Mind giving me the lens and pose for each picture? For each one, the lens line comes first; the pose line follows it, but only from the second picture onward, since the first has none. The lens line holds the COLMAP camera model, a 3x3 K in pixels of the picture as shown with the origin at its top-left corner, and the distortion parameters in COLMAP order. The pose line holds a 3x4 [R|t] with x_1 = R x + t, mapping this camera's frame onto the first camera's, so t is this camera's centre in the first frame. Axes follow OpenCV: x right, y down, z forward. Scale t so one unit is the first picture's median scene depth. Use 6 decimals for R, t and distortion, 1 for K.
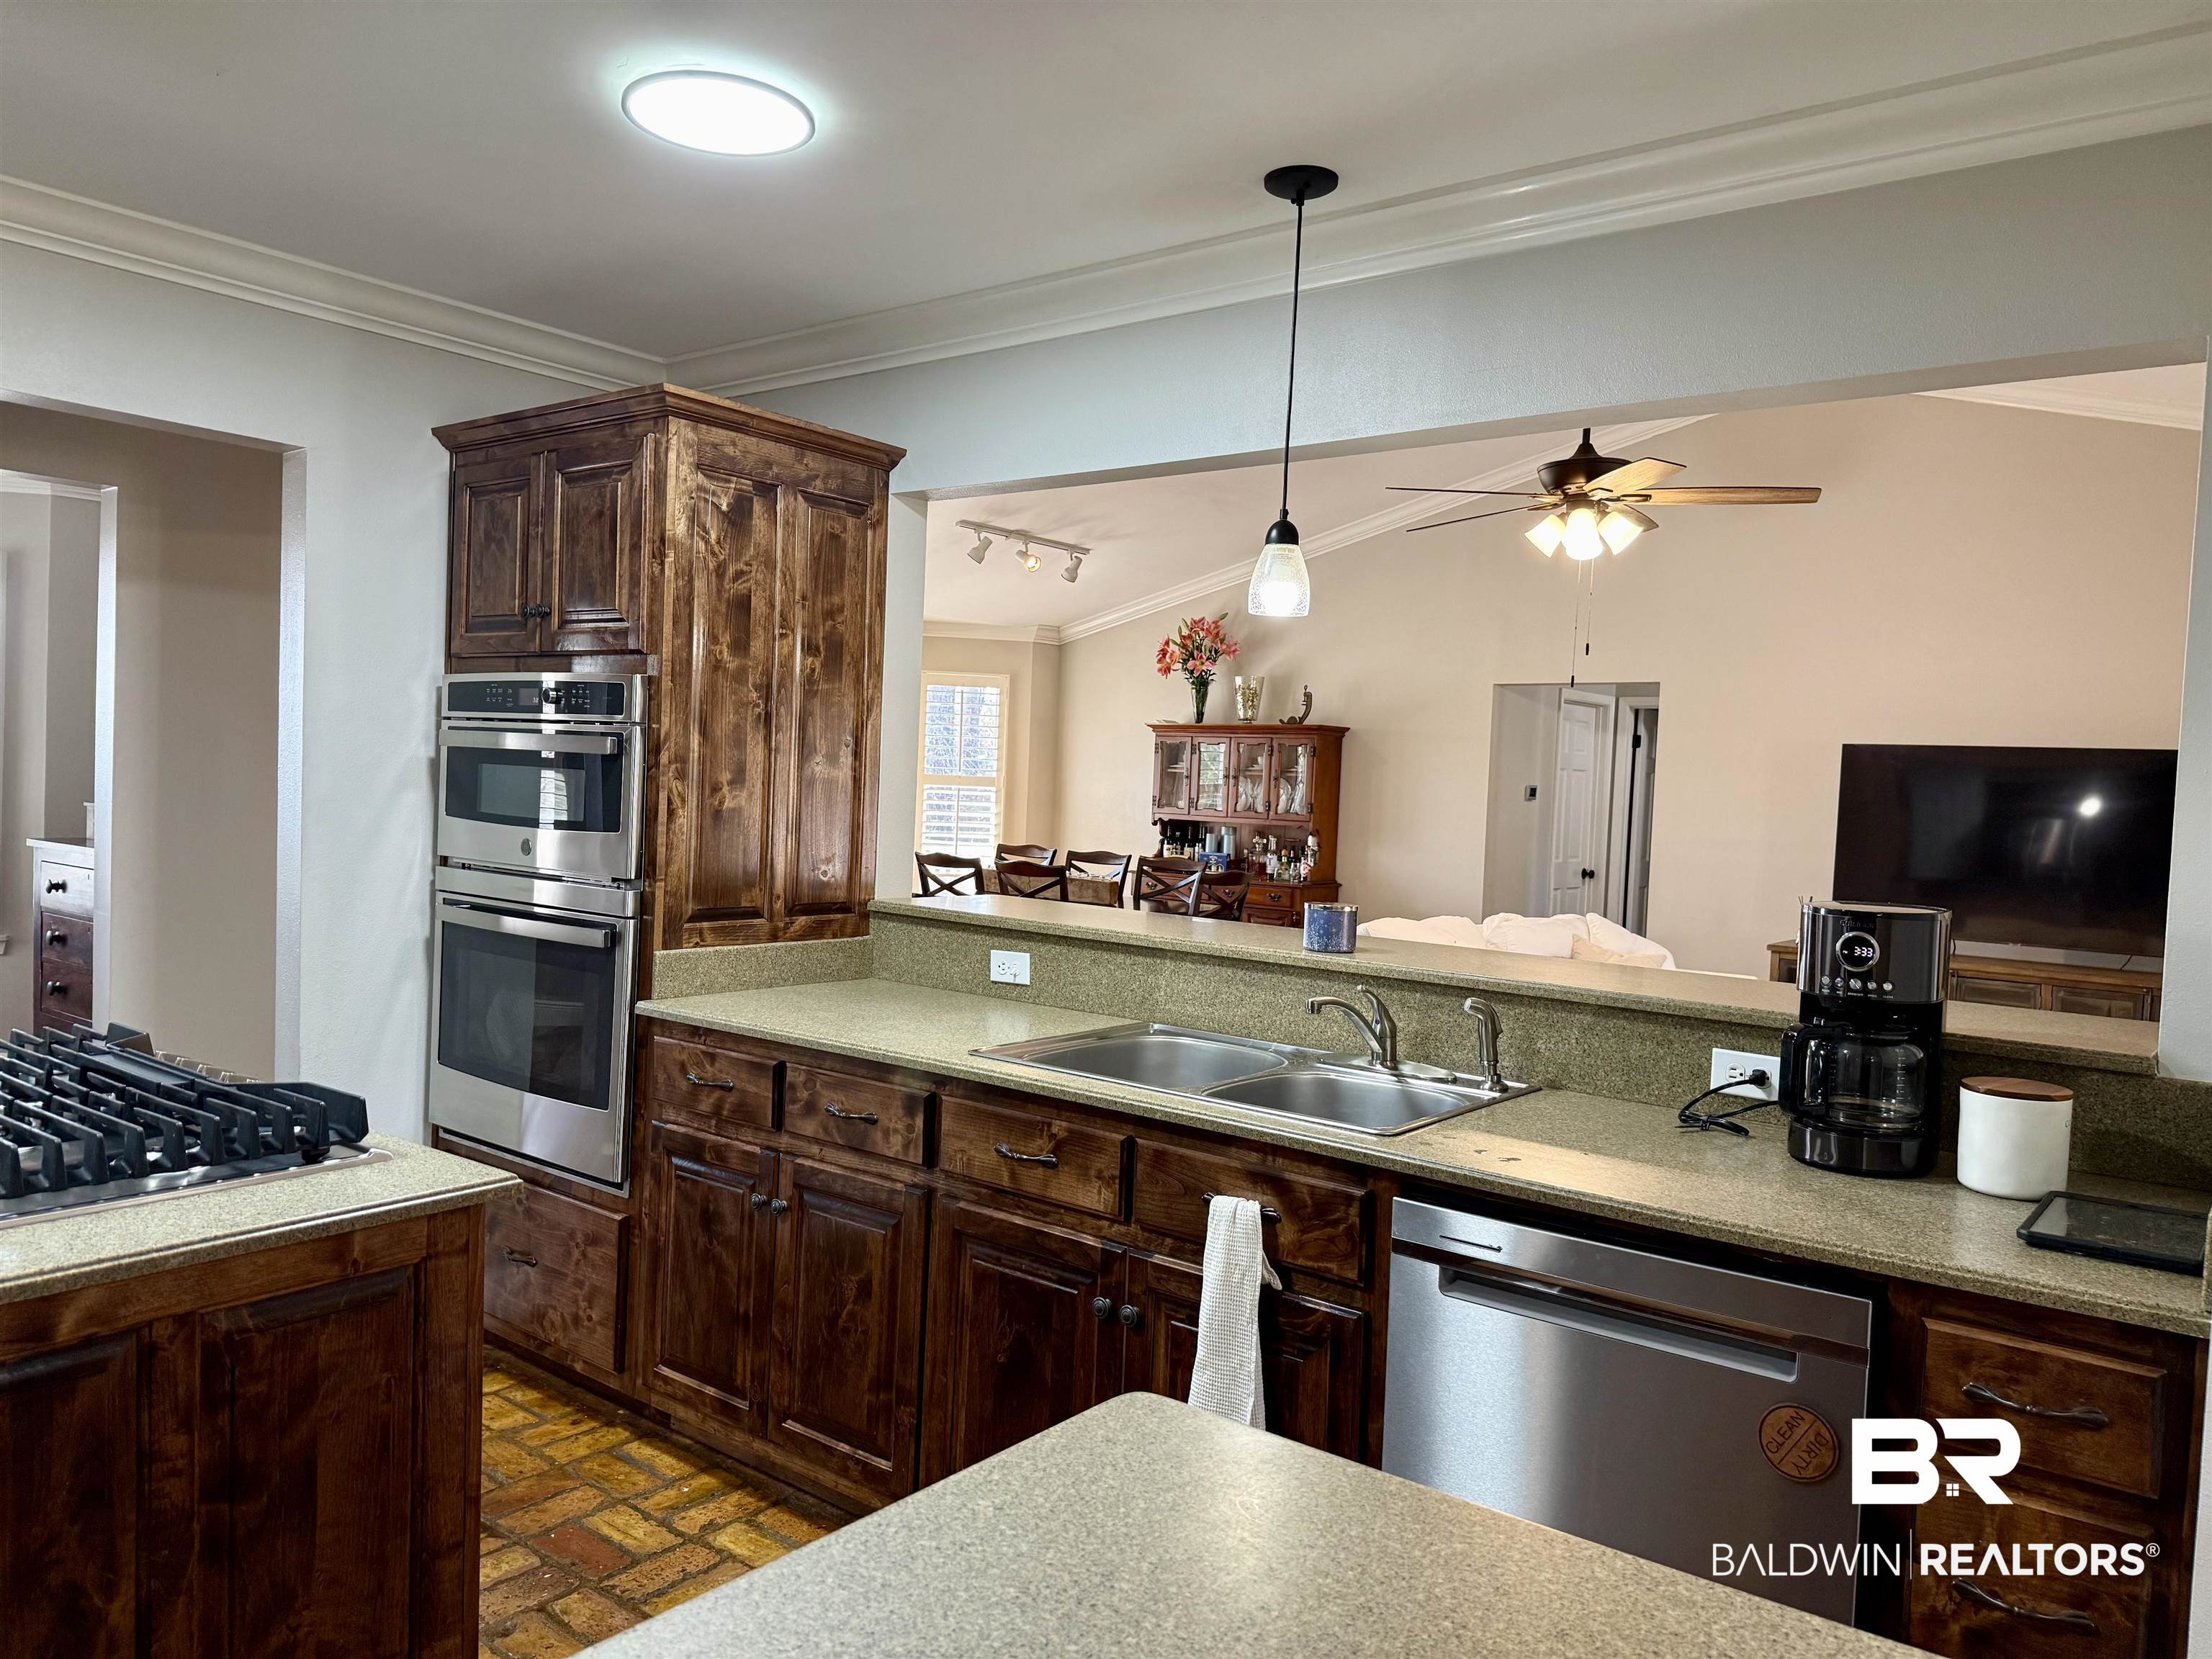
lens RADIAL K [[1571.7, 0, 1117.8], [0, 1571.7, 830.8], [0, 0, 1]] dist [0.062178, -0.019064]
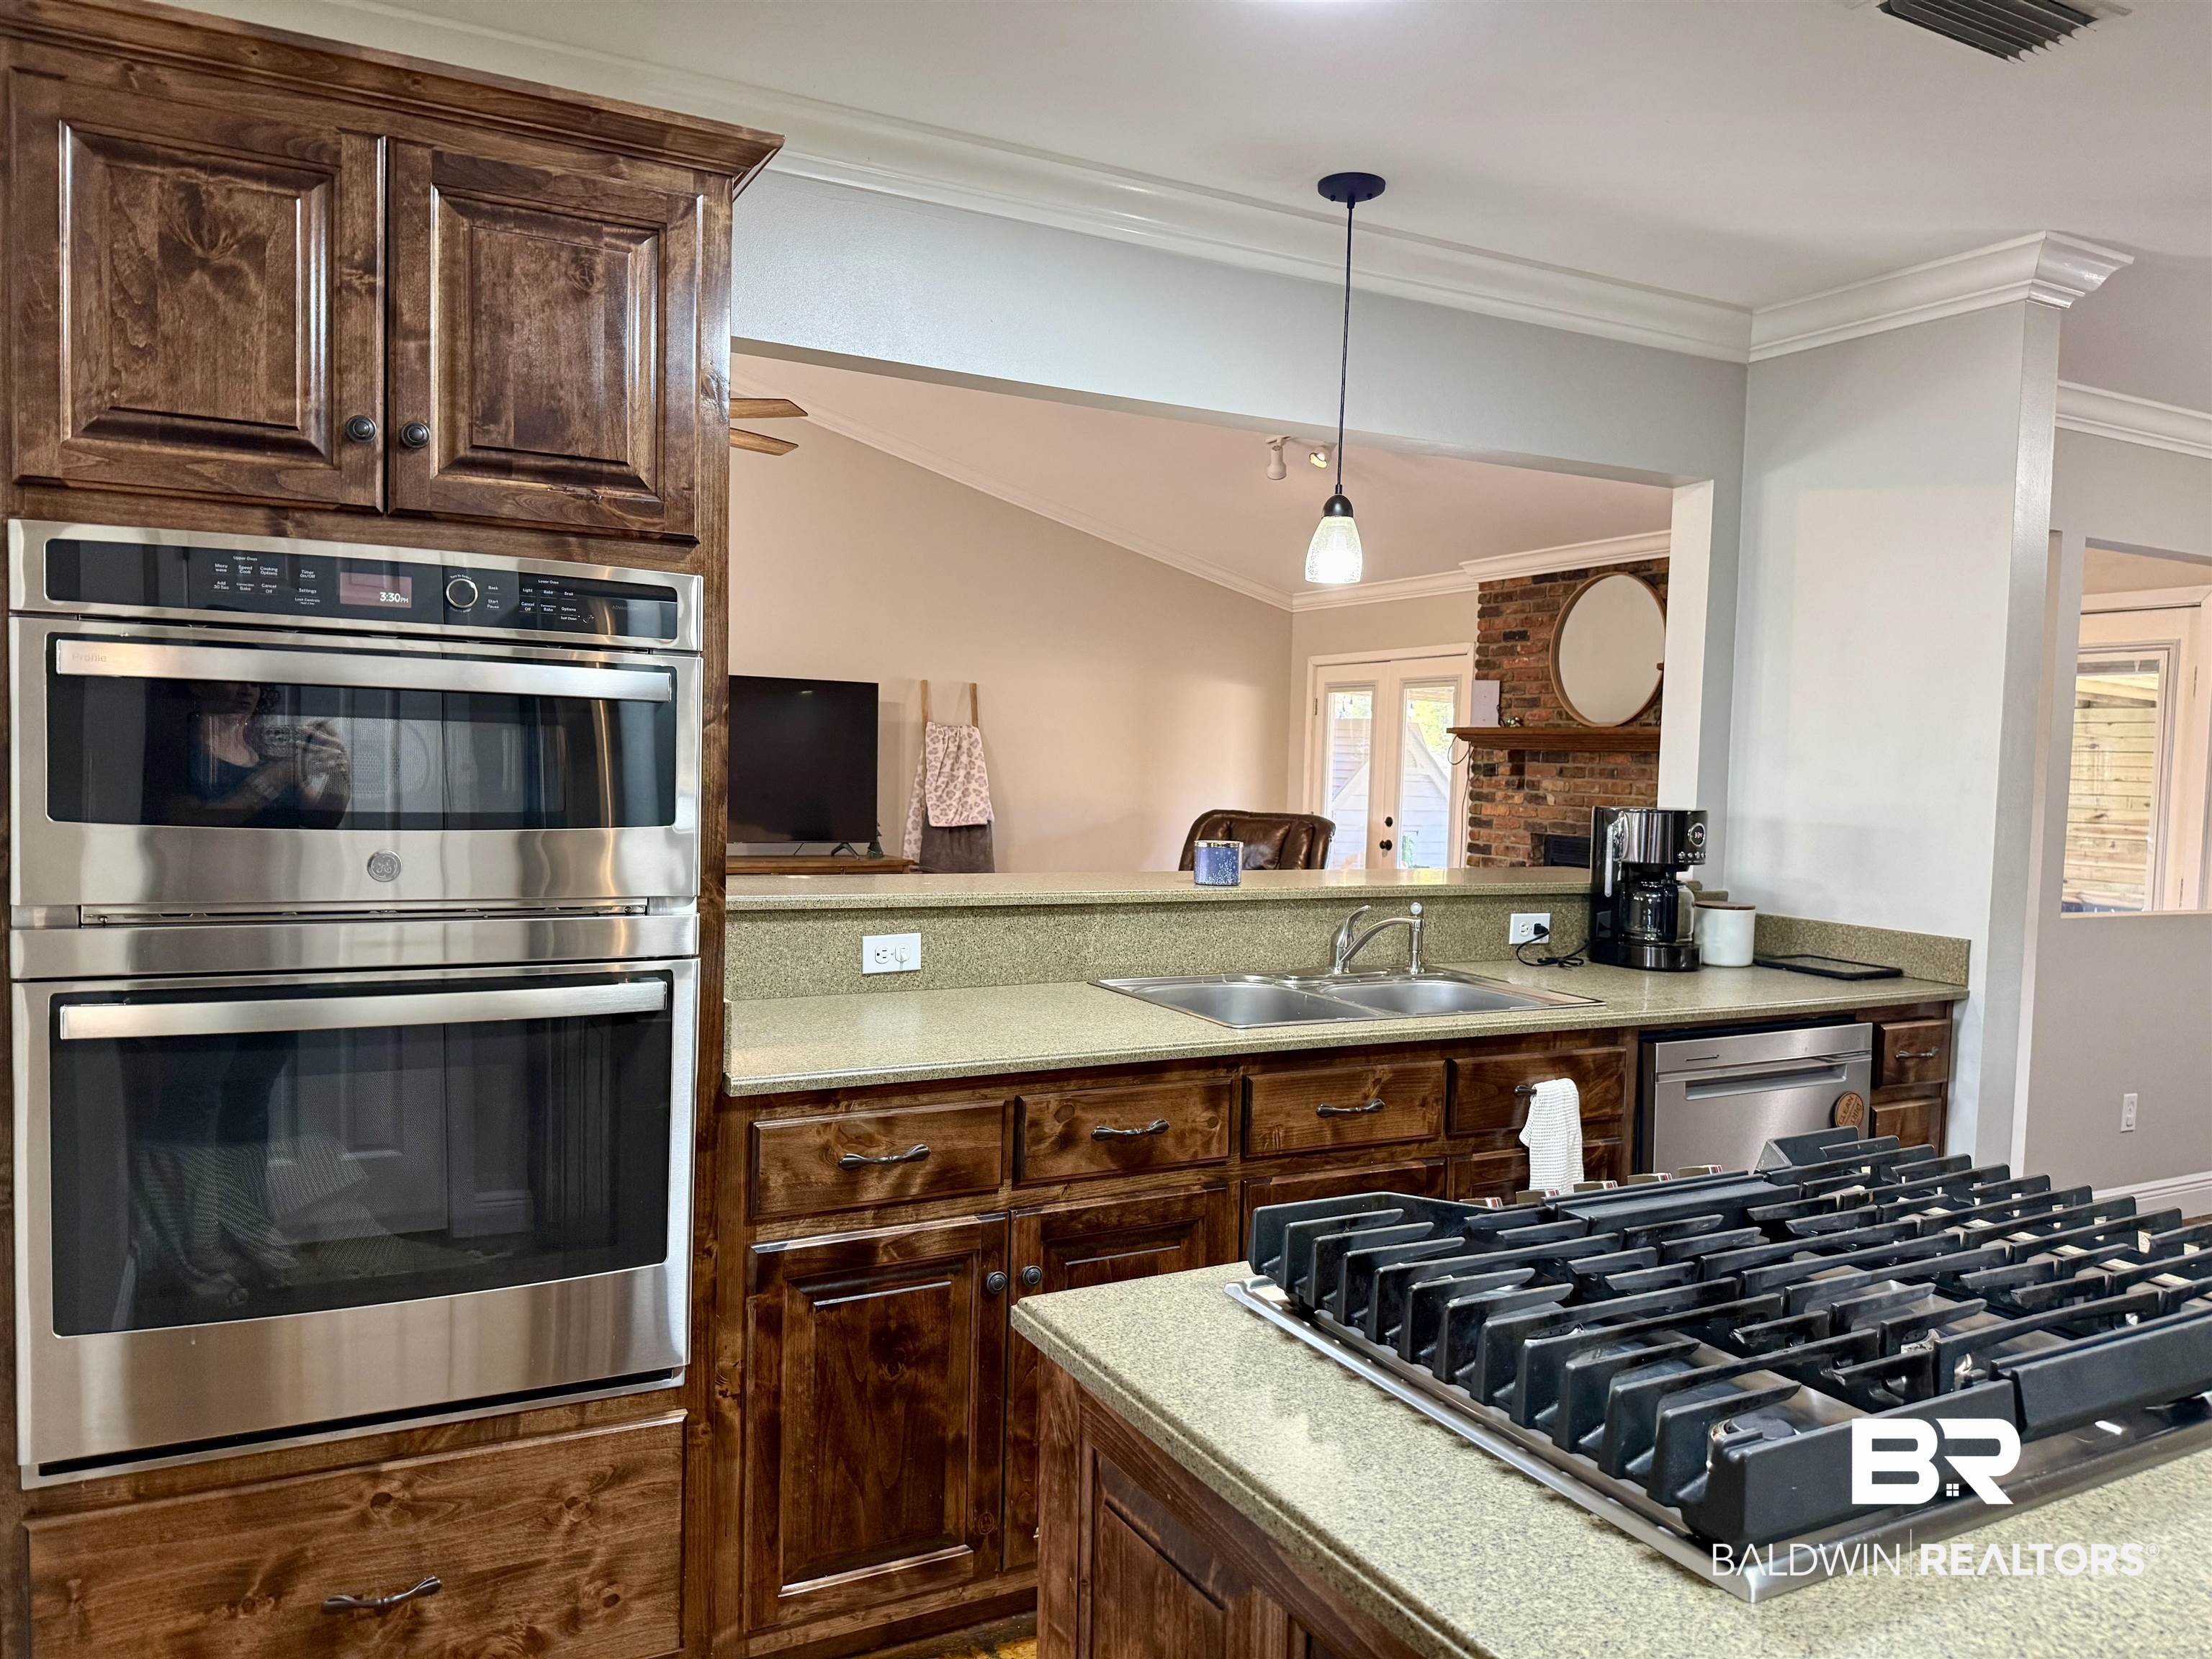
lens RADIAL K [[1571.7, 0, 1102.5], [0, 1571.7, 835.2], [0, 0, 1]] dist [0.062178, -0.019064]
pose [[0.411015, -0.078847, 0.908212, -0.948259], [0.021715, 0.996817, 0.076712, -0.046178], [-0.911370, -0.011808, 0.411419, 0.670499]]
